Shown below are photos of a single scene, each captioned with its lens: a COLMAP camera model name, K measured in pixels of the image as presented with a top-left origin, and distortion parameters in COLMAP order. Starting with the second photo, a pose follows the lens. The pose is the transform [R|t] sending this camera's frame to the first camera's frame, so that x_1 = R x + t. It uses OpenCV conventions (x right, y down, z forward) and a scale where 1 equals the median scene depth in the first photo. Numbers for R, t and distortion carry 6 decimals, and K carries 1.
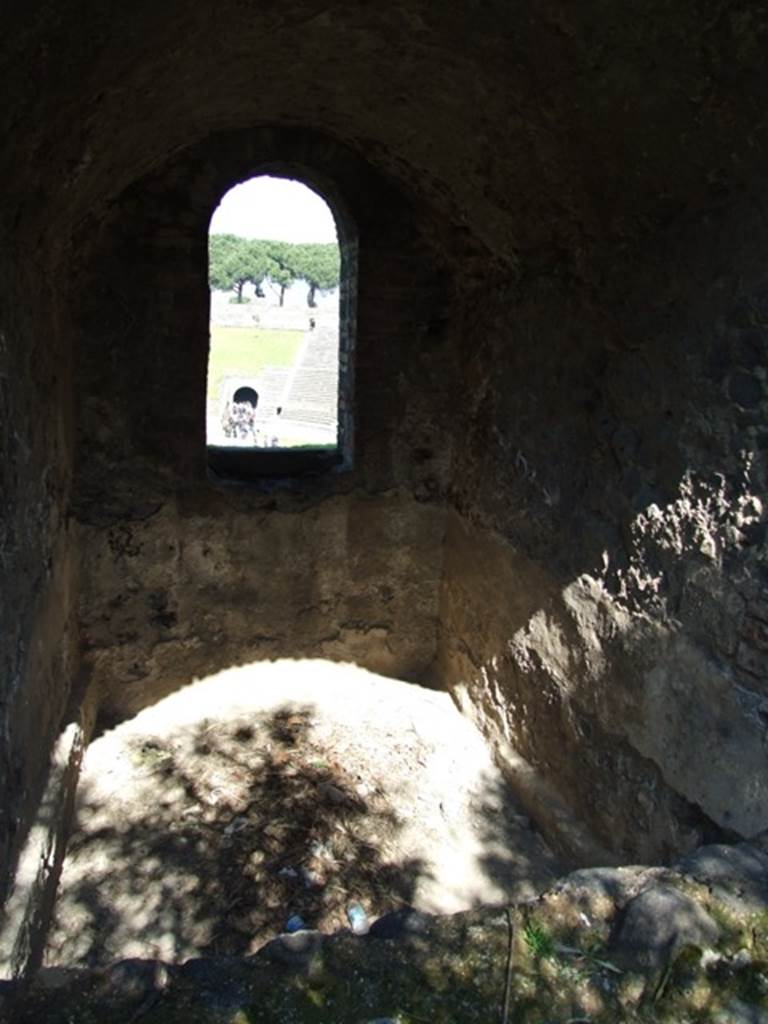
lens RADIAL K [[823.1, 0, 382.5], [0, 823.1, 525.5], [0, 0, 1]] dist [-0.071240, 0.067088]
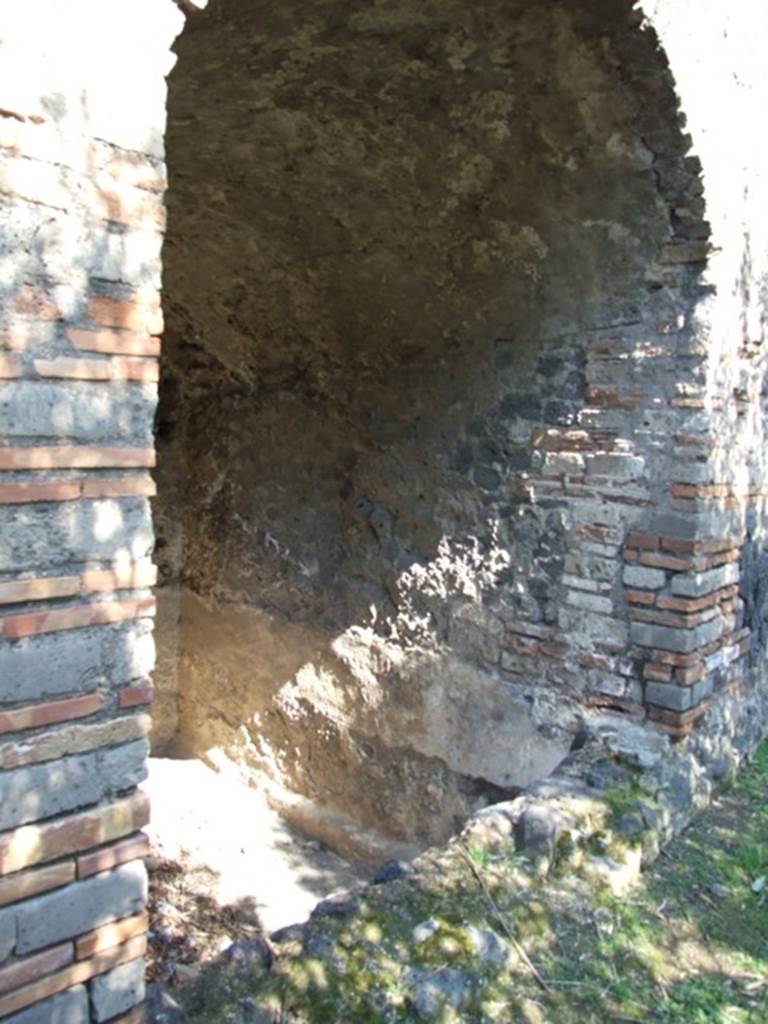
lens RADIAL K [[823.1, 0, 382.5], [0, 823.1, 525.5], [0, 0, 1]] dist [-0.071240, 0.067088]
pose [[0.867859, -0.057358, 0.493489, -0.342370], [0.108270, 0.991274, -0.075190, 0.006116], [-0.484870, 0.118685, 0.866496, -0.137413]]
